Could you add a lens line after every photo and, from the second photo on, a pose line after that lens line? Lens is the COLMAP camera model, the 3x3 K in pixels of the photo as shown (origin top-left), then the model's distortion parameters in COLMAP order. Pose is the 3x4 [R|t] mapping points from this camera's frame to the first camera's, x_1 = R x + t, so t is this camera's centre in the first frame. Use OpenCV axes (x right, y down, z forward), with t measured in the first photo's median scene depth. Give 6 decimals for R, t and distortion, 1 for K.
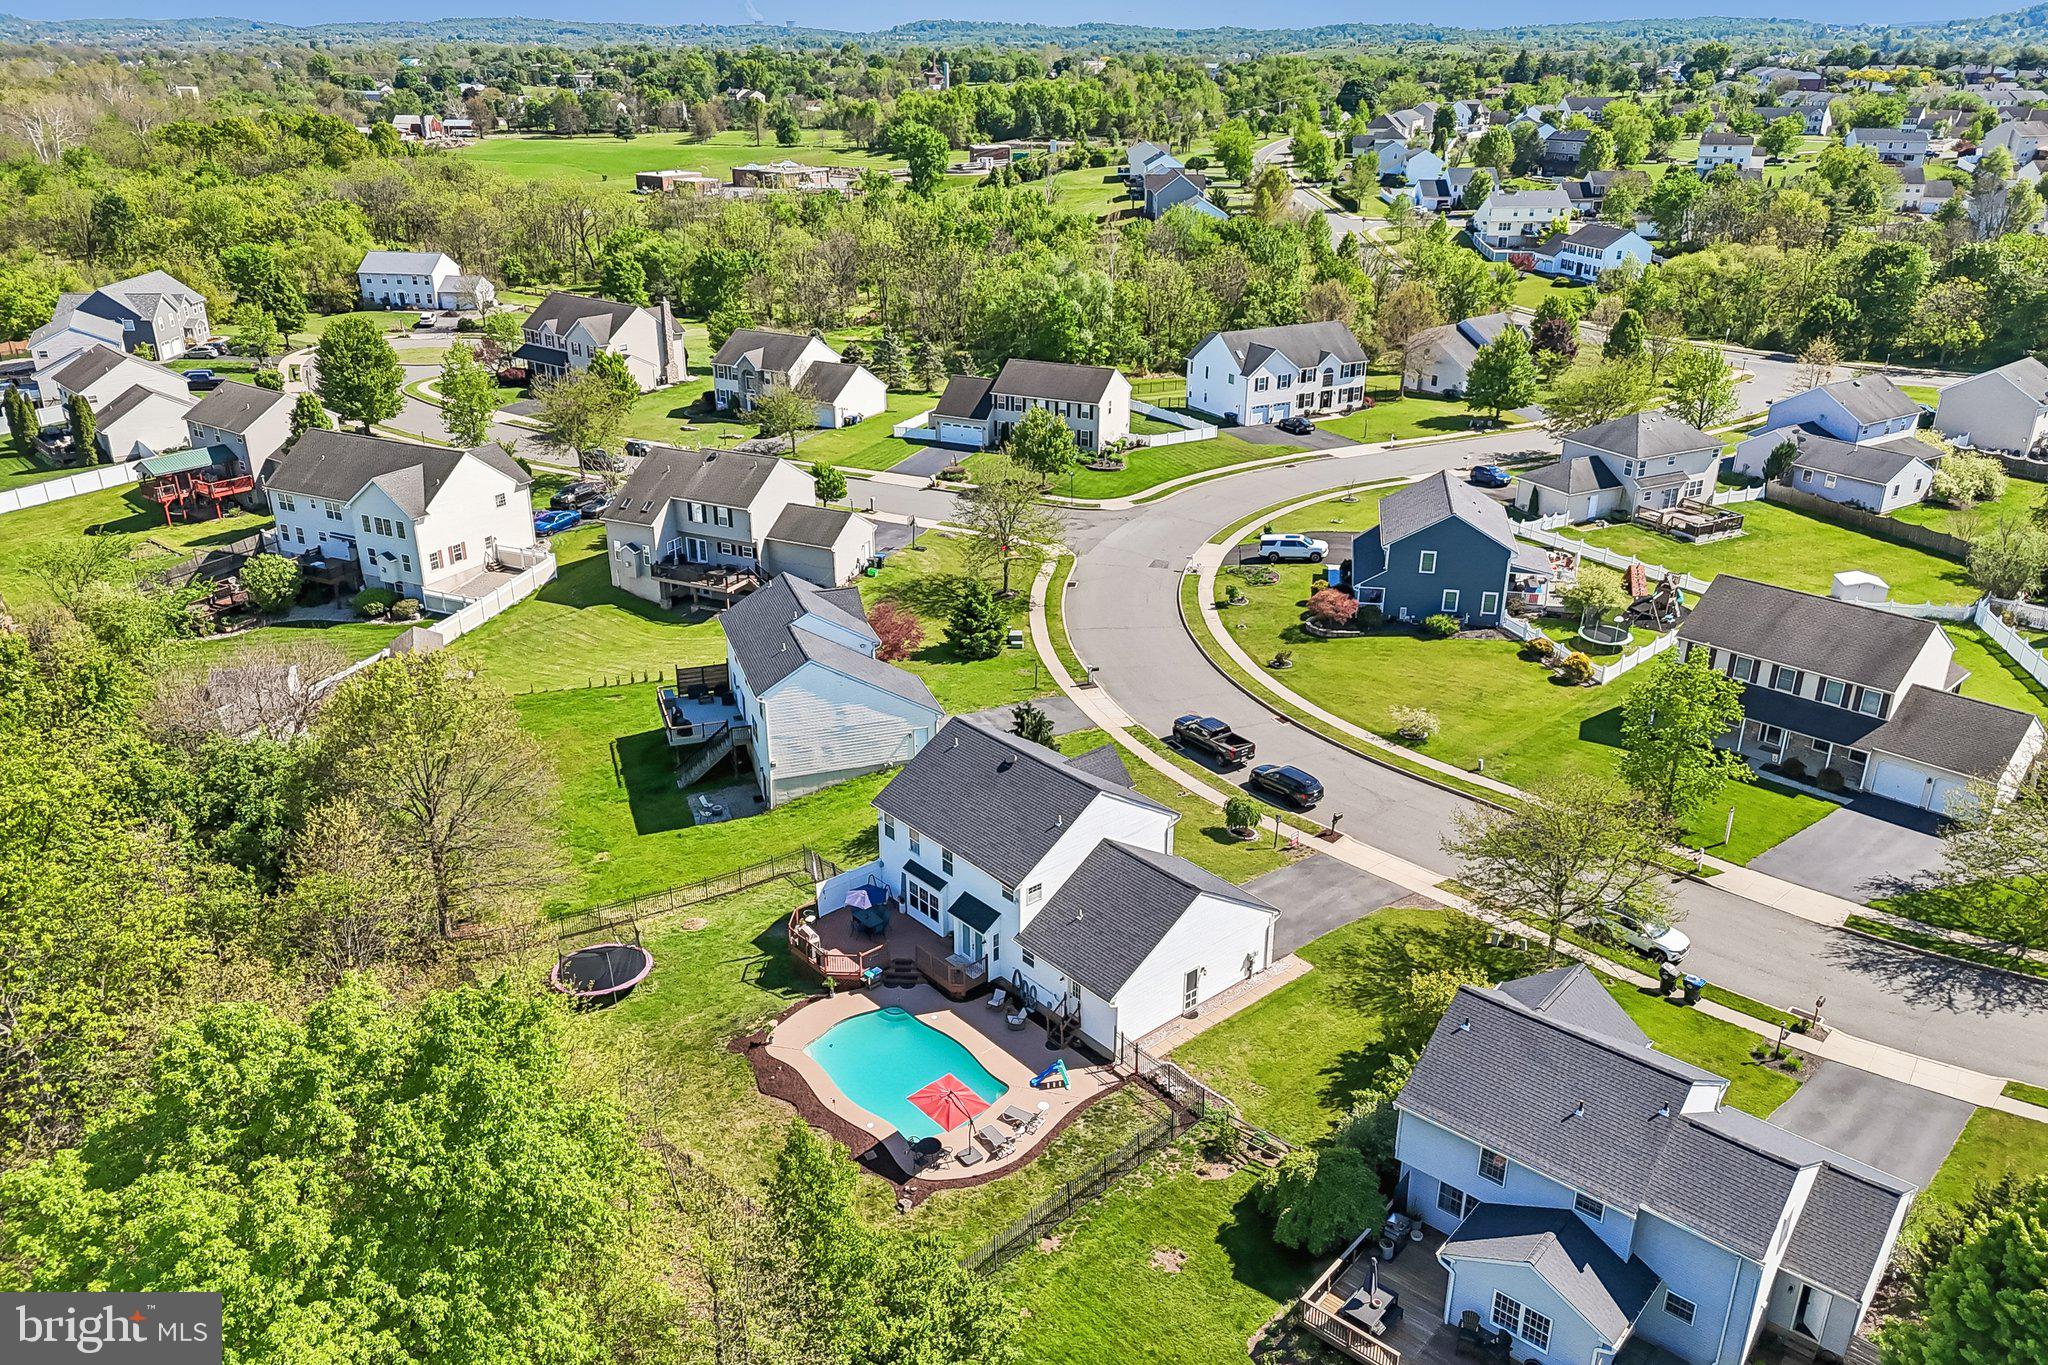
lens RADIAL K [[1504.7, 0, 1020.8], [0, 1504.7, 681.9], [0, 0, 1]] dist [0.069460, -0.062456]
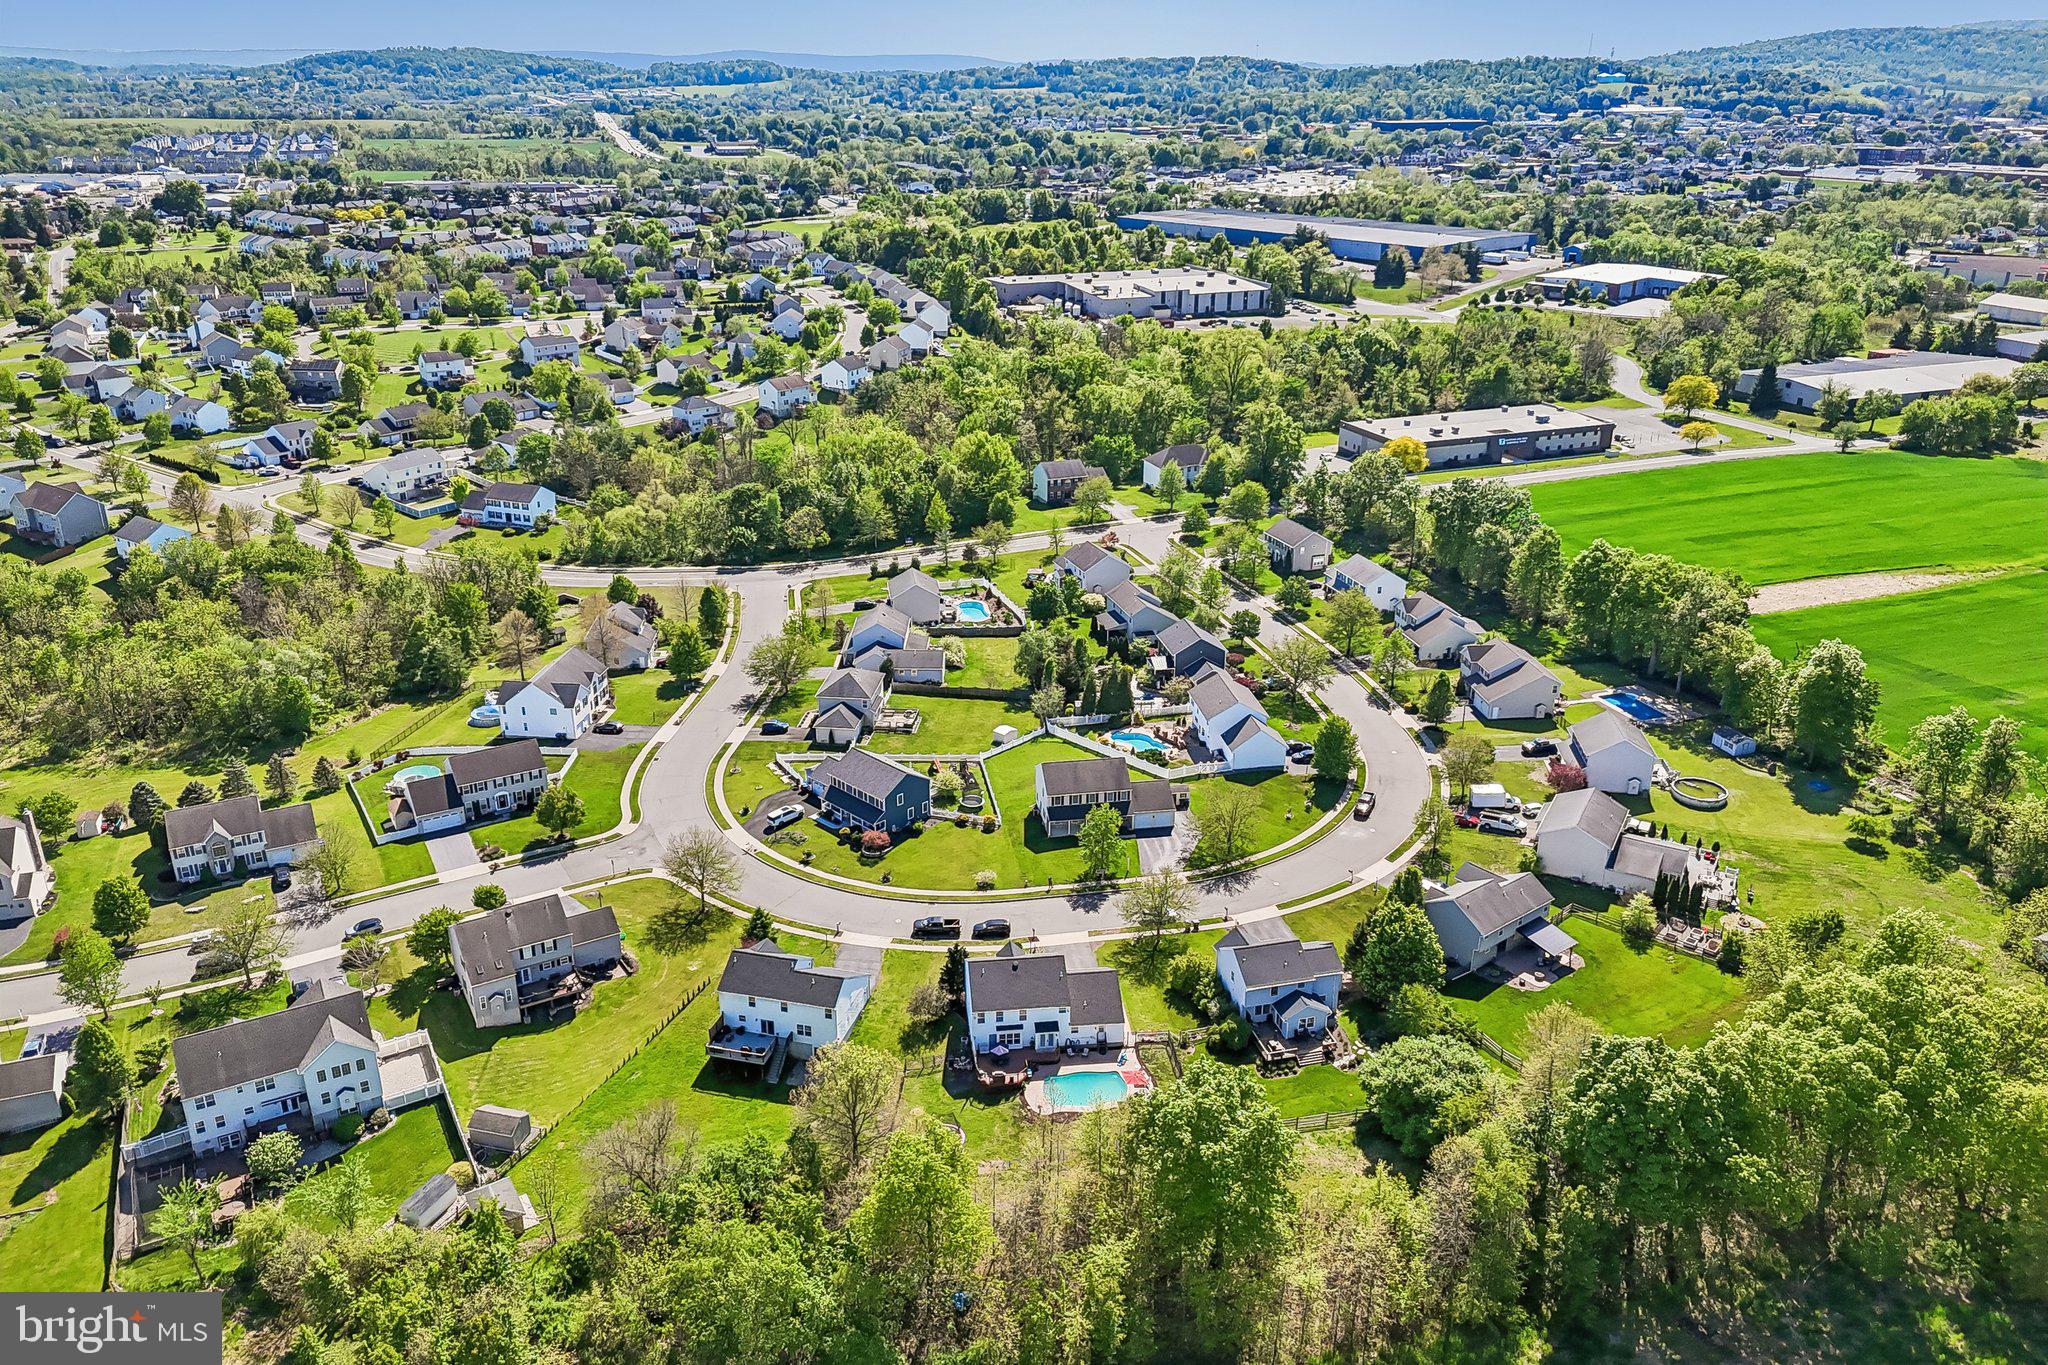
lens RADIAL K [[1504.7, 0, 1025.1], [0, 1504.7, 687.4], [0, 0, 1]] dist [0.069460, -0.062456]
pose [[0.557137, -0.315539, 0.768136, -1.086922], [0.322177, 0.934676, 0.150273, -0.455987], [-0.765376, 0.163753, 0.622403, -0.350831]]
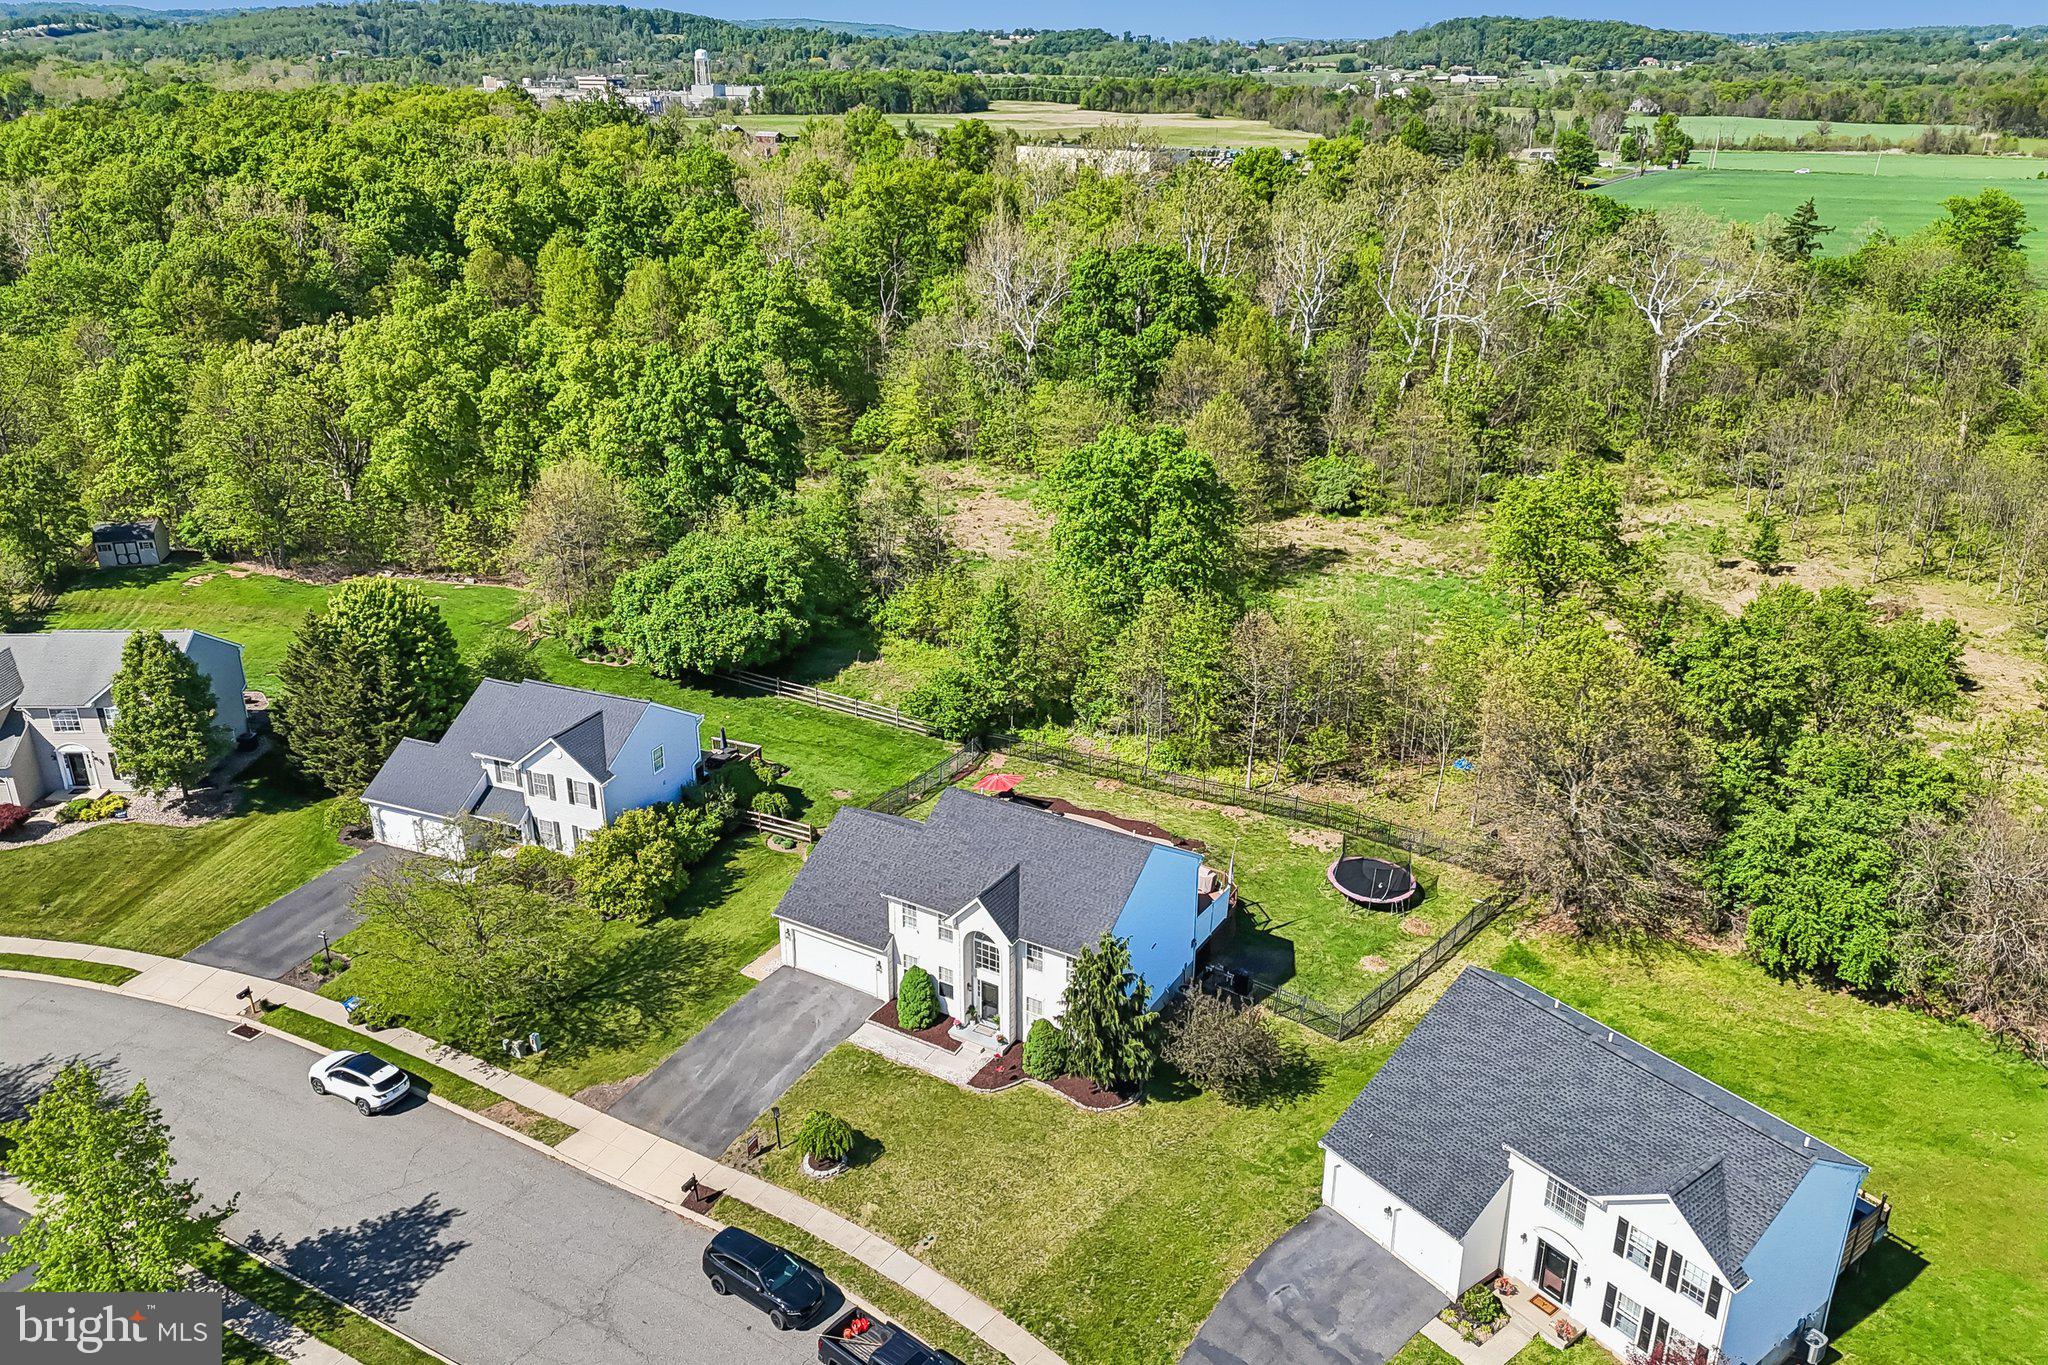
lens RADIAL K [[1504.7, 0, 1031.8], [0, 1504.7, 676.6], [0, 0, 1]] dist [0.069460, -0.062456]
pose [[-0.950858, 0.115463, -0.287293, 0.178117], [-0.121322, 0.714734, 0.688793, -0.435726], [0.284868, 0.689800, -0.665603, 1.030411]]
